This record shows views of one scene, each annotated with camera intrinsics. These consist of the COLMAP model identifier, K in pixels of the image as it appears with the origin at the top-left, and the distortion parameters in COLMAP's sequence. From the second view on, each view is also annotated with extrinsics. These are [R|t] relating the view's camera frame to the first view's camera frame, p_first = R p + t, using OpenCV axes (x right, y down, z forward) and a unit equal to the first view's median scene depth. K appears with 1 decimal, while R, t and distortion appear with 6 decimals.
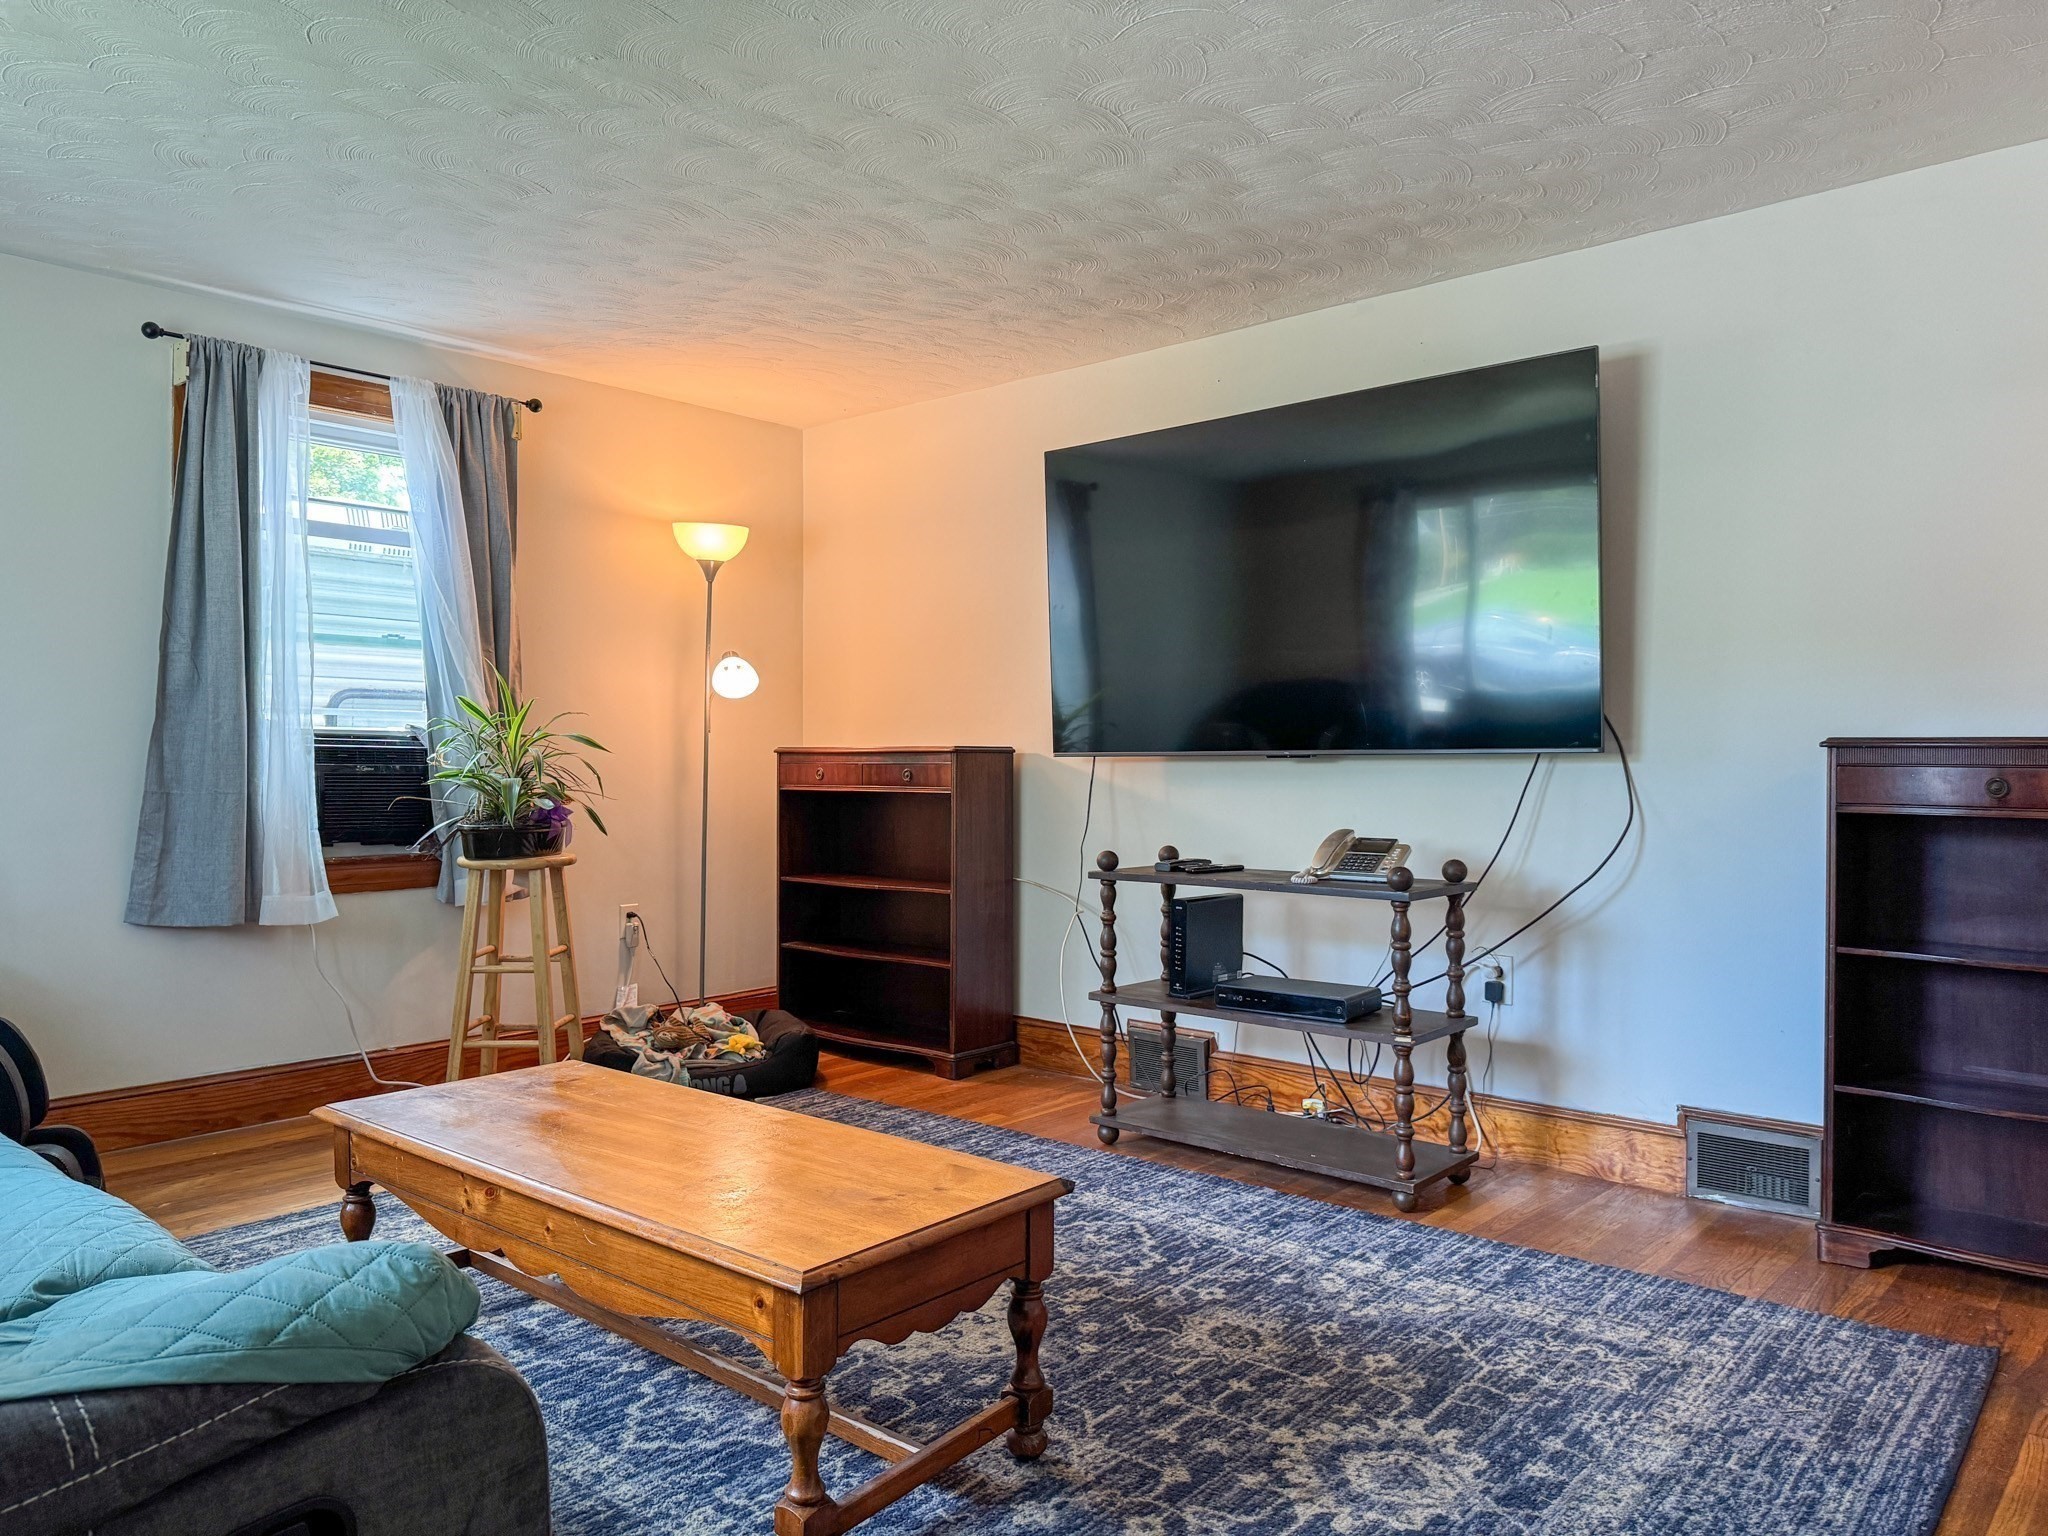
lens RADIAL K [[1425.4, 0, 932.4], [0, 1425.4, 739.4], [0, 0, 1]] dist [0.073866, -0.087874]
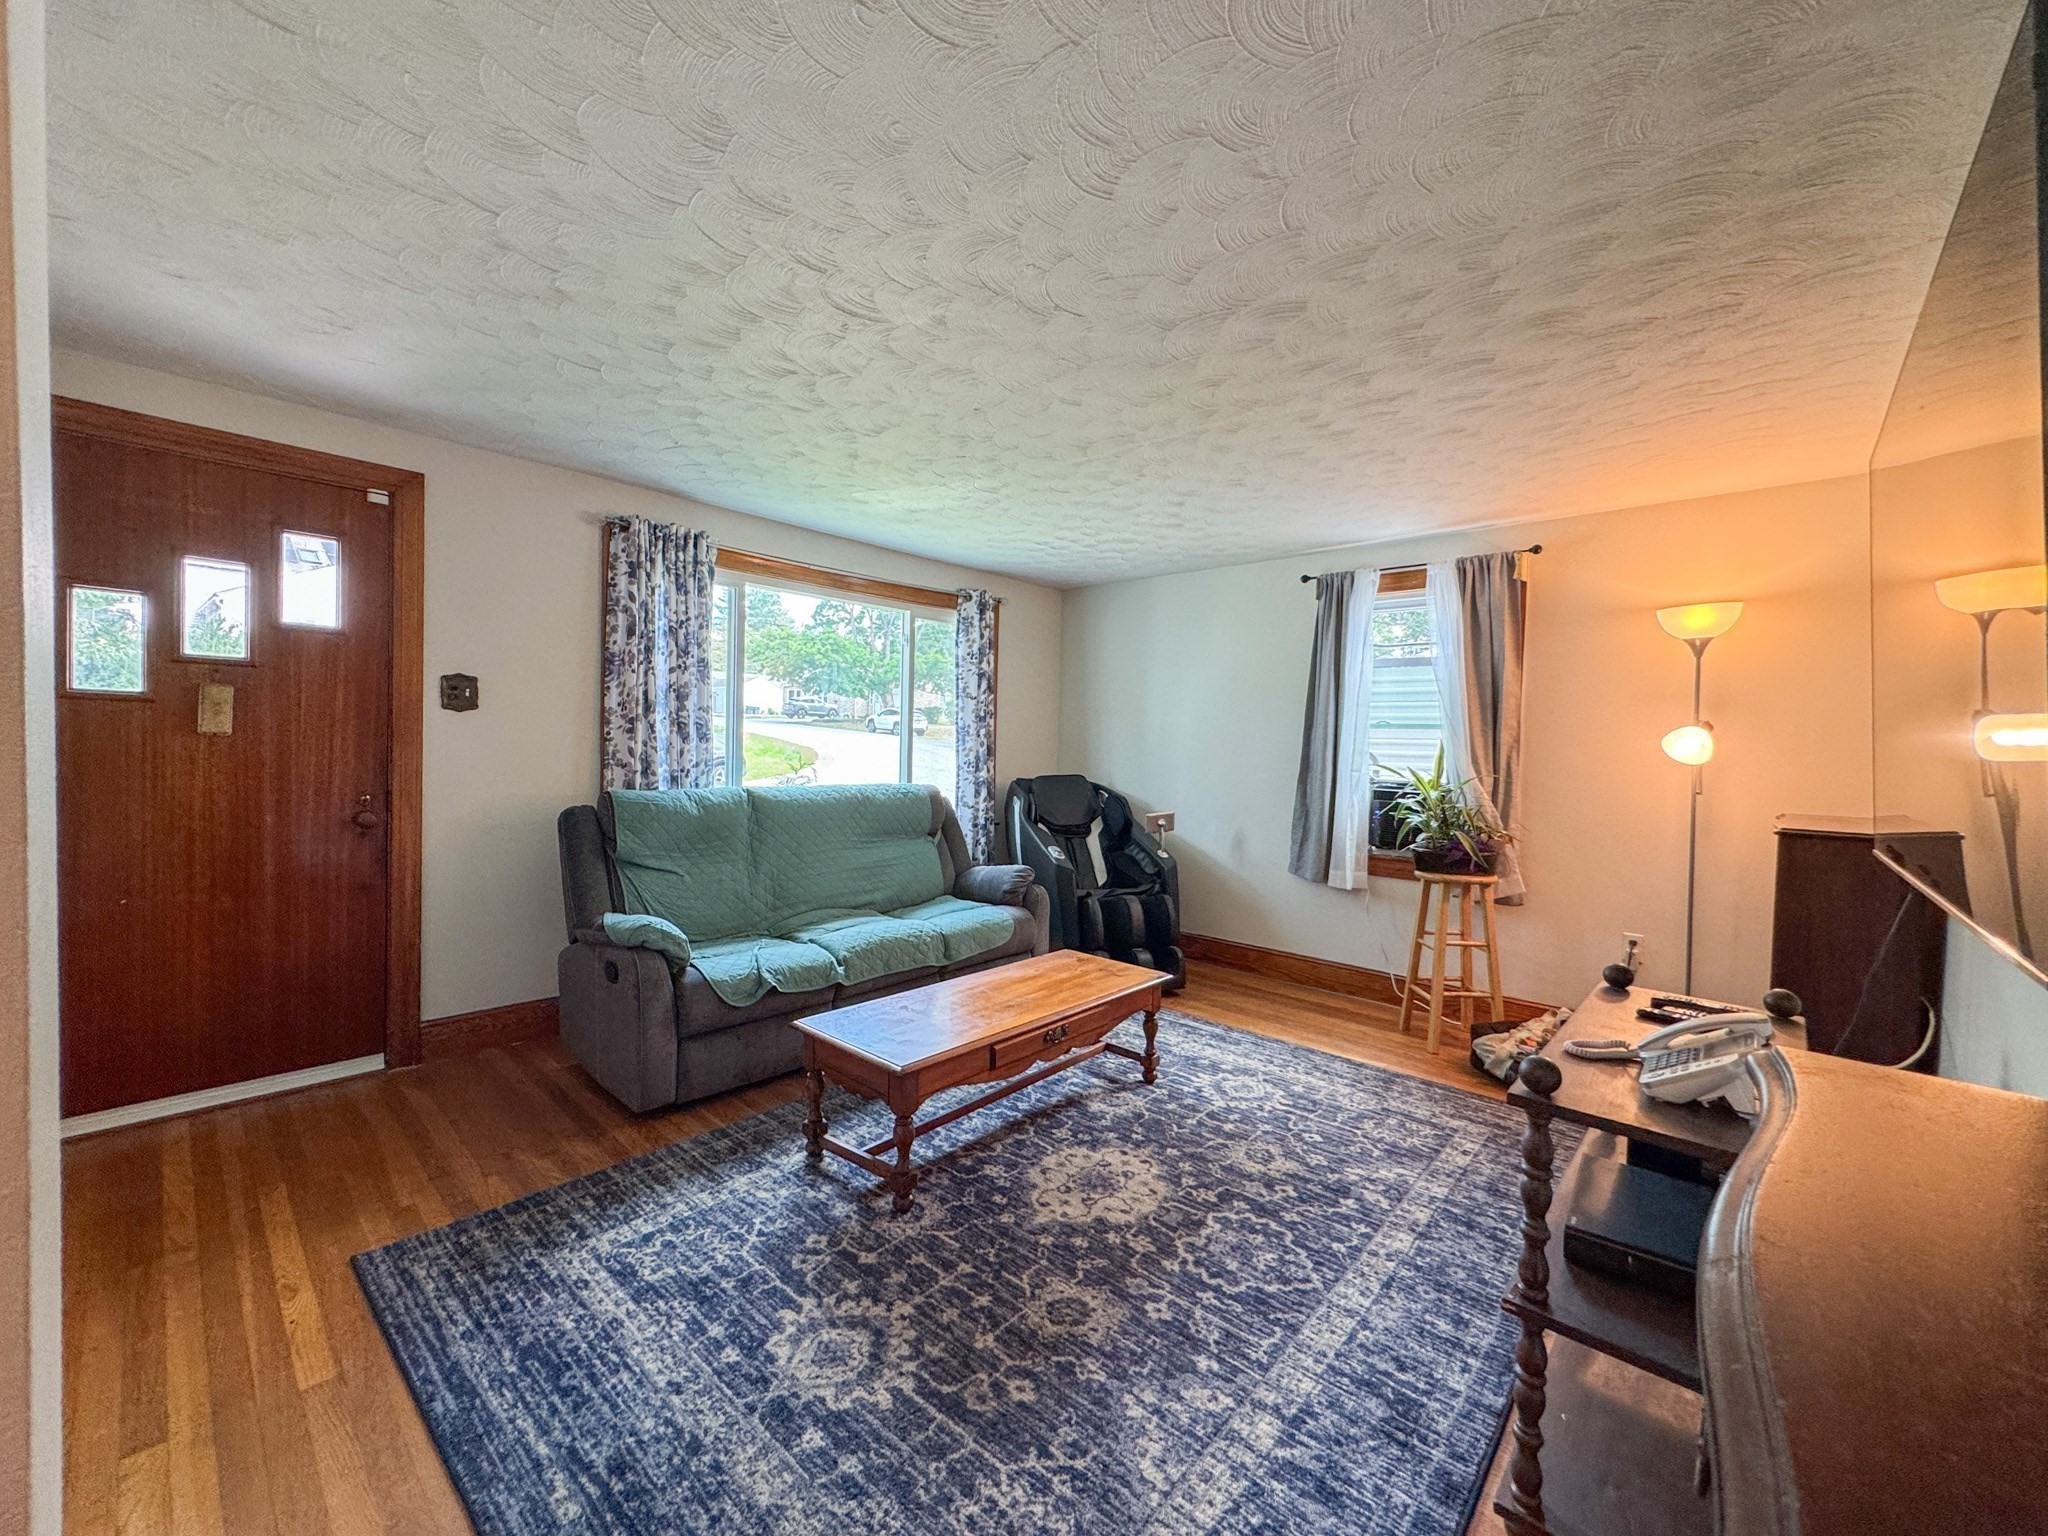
lens RADIAL K [[813.7, 0, 1059.1], [0, 813.7, 772.9], [0, 0, 1]] dist [0.000360, -0.002859]
pose [[0.031160, 0.040252, -0.998704, 0.811053], [-0.008368, 0.999164, 0.040009, -0.078362], [0.999479, 0.007110, 0.031471, 0.866717]]
